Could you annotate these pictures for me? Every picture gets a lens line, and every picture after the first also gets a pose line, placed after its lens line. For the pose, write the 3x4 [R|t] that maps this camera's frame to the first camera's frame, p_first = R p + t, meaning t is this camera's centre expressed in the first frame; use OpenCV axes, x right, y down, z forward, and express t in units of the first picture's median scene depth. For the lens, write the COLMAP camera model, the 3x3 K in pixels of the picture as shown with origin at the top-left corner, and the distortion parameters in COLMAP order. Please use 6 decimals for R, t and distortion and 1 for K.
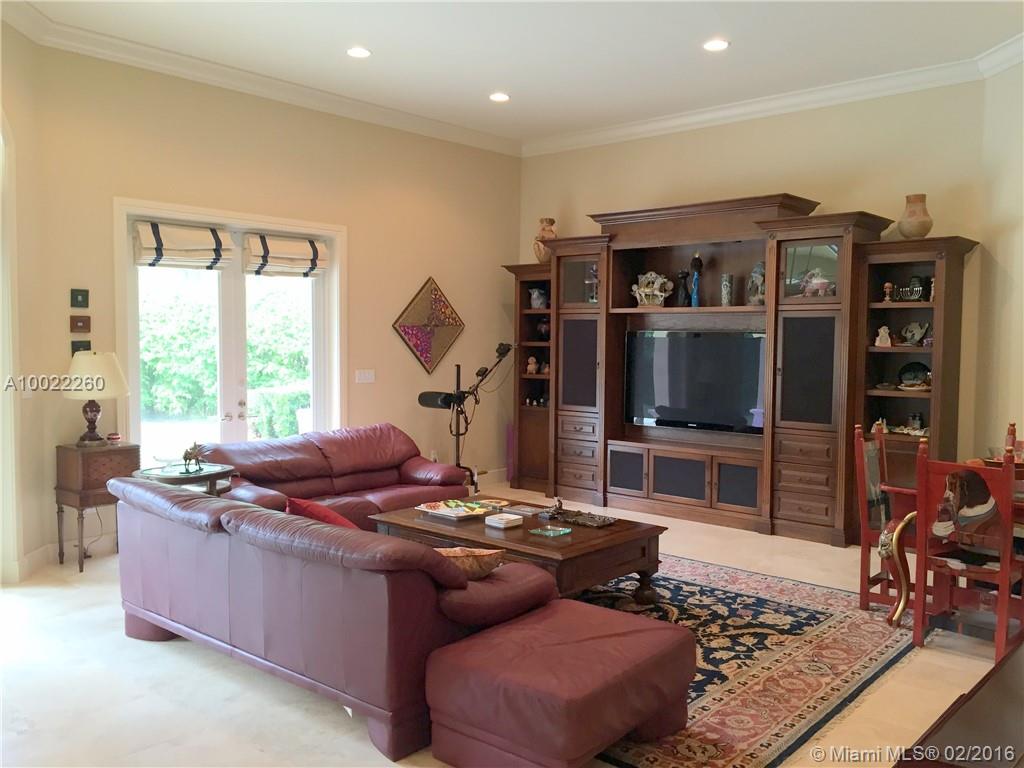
lens RADIAL K [[884.8, 0, 512.0], [0, 884.8, 384.0], [0, 0, 1]] dist [0.042902, -0.005218]
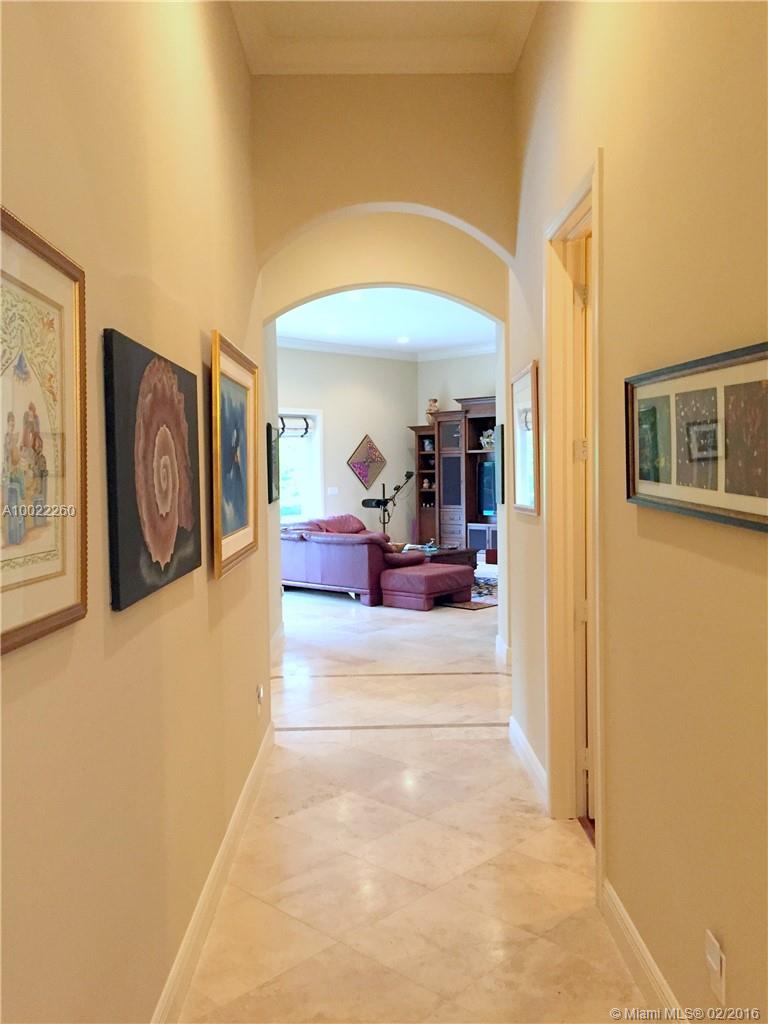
lens RADIAL K [[884.8, 0, 384.0], [0, 884.8, 512.0], [0, 0, 1]] dist [0.042902, -0.005218]
pose [[0.998640, -0.019714, -0.048264, 0.025036], [0.019345, 0.999780, -0.008097, 0.049820], [0.048413, 0.007153, 0.998802, -0.782468]]
